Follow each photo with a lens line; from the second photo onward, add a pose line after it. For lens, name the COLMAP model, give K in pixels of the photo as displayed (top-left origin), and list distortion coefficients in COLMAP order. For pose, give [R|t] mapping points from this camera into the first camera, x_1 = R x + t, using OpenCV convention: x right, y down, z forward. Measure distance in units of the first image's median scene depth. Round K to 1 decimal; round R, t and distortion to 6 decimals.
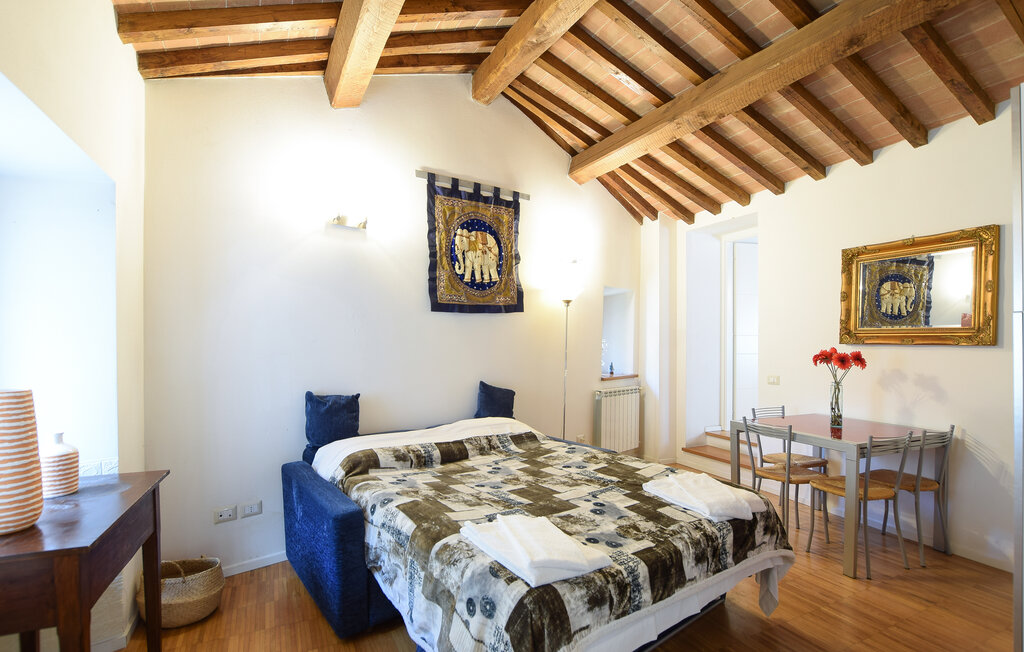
lens RADIAL K [[481.5, 0, 510.9], [0, 481.5, 348.5], [0, 0, 1]] dist [-0.028374, 0.000092]
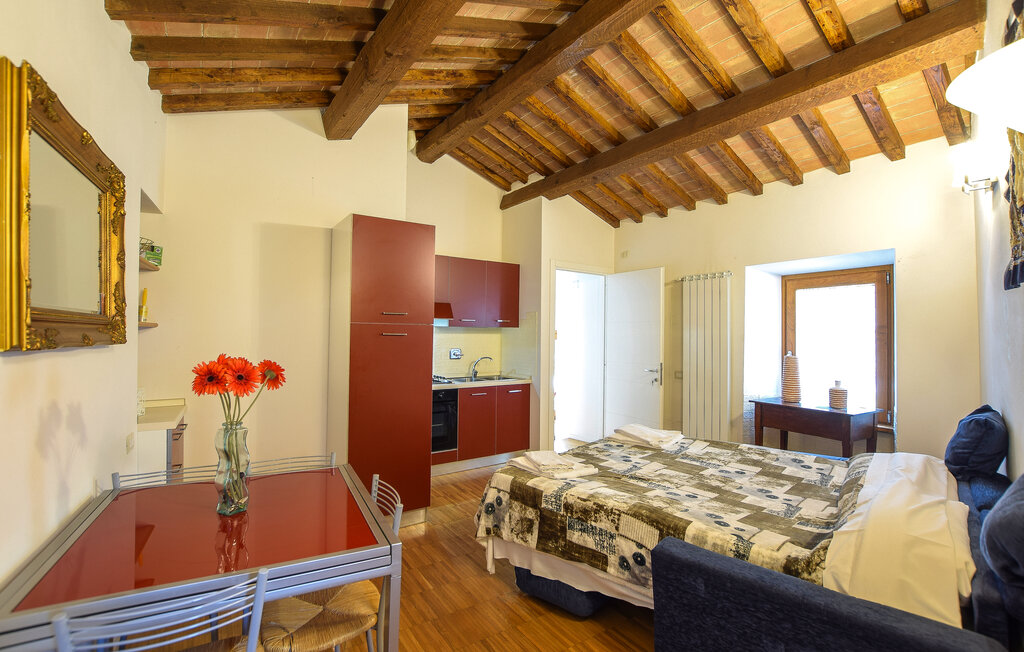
lens RADIAL K [[461.6, 0, 508.0], [0, 461.6, 326.2], [0, 0, 1]] dist [-0.024547, 0.000027]
pose [[-0.993220, -0.009083, -0.115898, 0.407610], [-0.009395, 0.999954, 0.002151, -0.032829], [0.115873, 0.003226, -0.993259, 1.361834]]
